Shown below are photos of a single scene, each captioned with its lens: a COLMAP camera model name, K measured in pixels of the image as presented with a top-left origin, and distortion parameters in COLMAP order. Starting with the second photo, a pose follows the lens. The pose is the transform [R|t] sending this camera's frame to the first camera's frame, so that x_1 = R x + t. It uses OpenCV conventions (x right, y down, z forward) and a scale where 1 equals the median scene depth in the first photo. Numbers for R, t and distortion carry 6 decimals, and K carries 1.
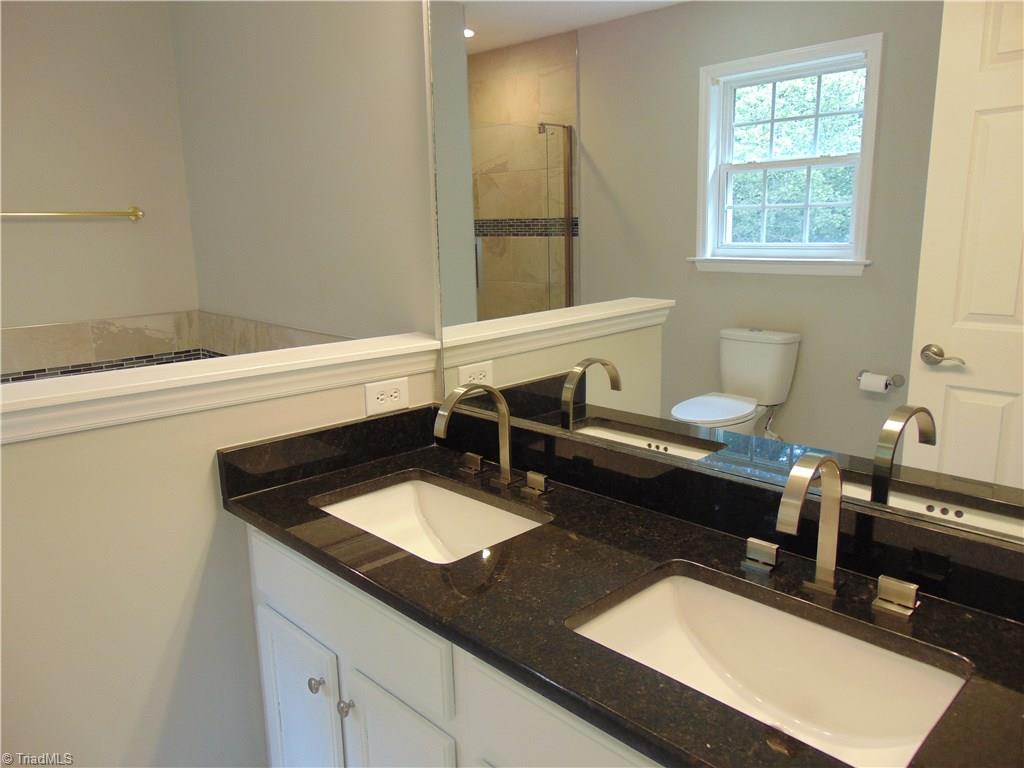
lens RADIAL K [[754.9, 0, 515.9], [0, 754.9, 380.4], [0, 0, 1]] dist [-0.018367, 0.033607]
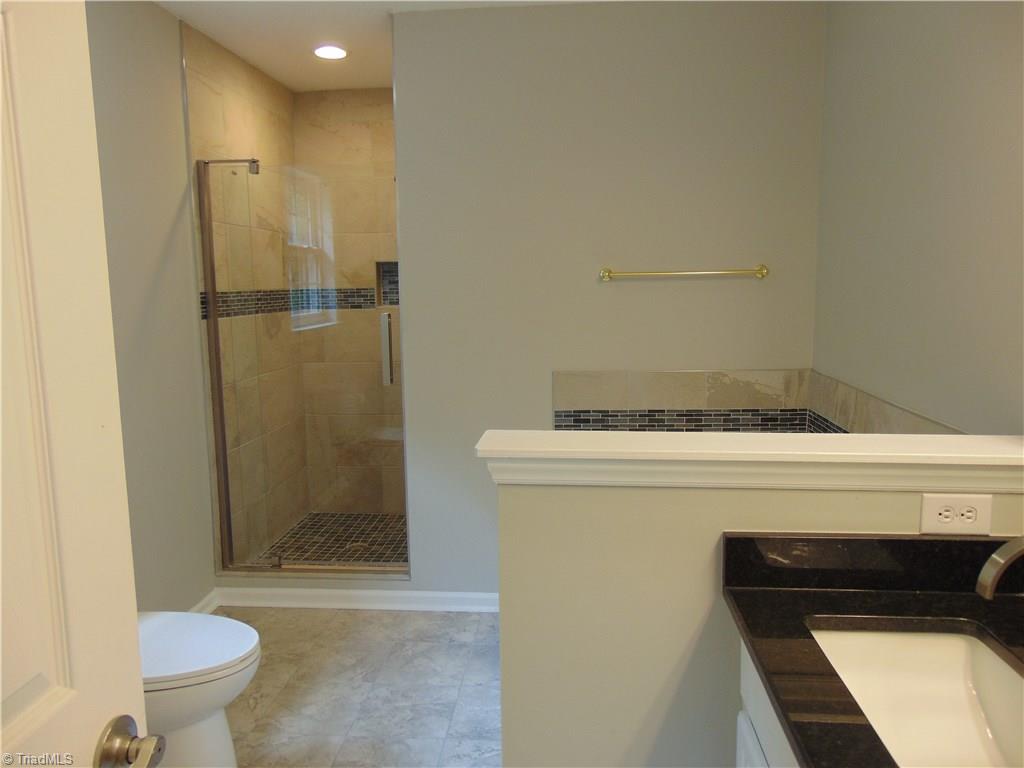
lens RADIAL K [[754.9, 0, 511.6], [0, 754.9, 386.1], [0, 0, 1]] dist [-0.018367, 0.033607]
pose [[0.652261, 0.111080, -0.749811, 0.059487], [-0.150353, 0.988509, 0.015650, -0.032028], [0.742933, 0.102528, 0.661467, 0.084963]]
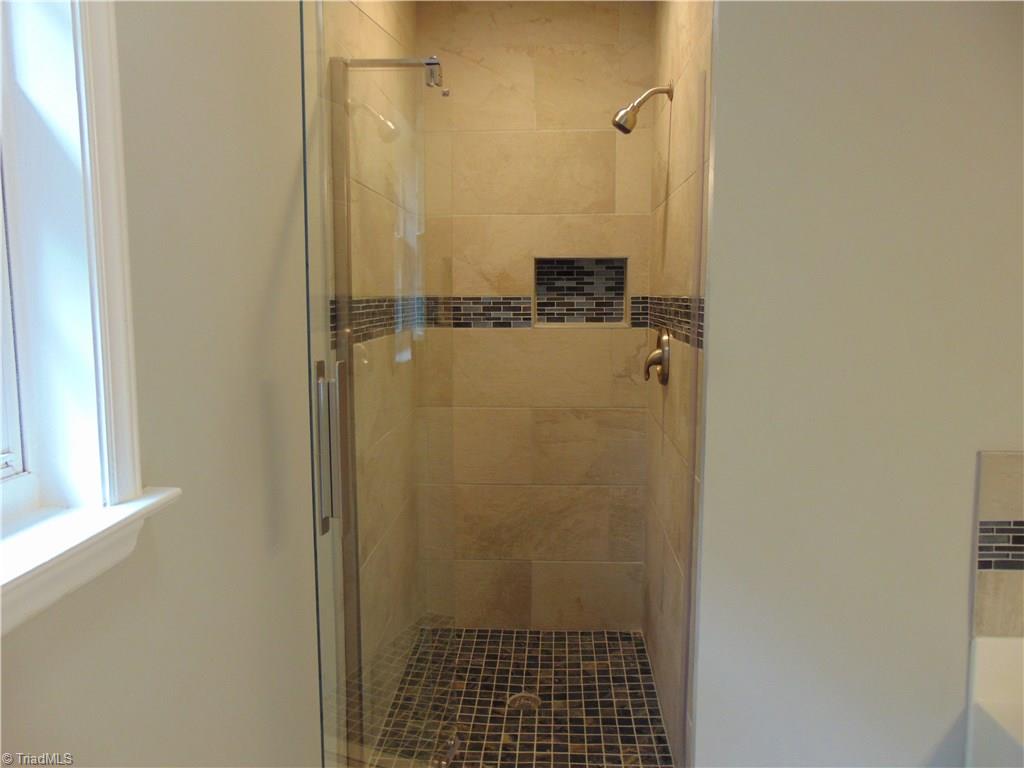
lens RADIAL K [[754.9, 0, 514.8], [0, 754.9, 387.3], [0, 0, 1]] dist [-0.018367, 0.033607]
pose [[0.687018, 0.106121, -0.718850, -0.544704], [-0.157501, 0.987507, -0.004745, -0.033751], [0.709366, 0.116480, 0.695149, 0.156217]]
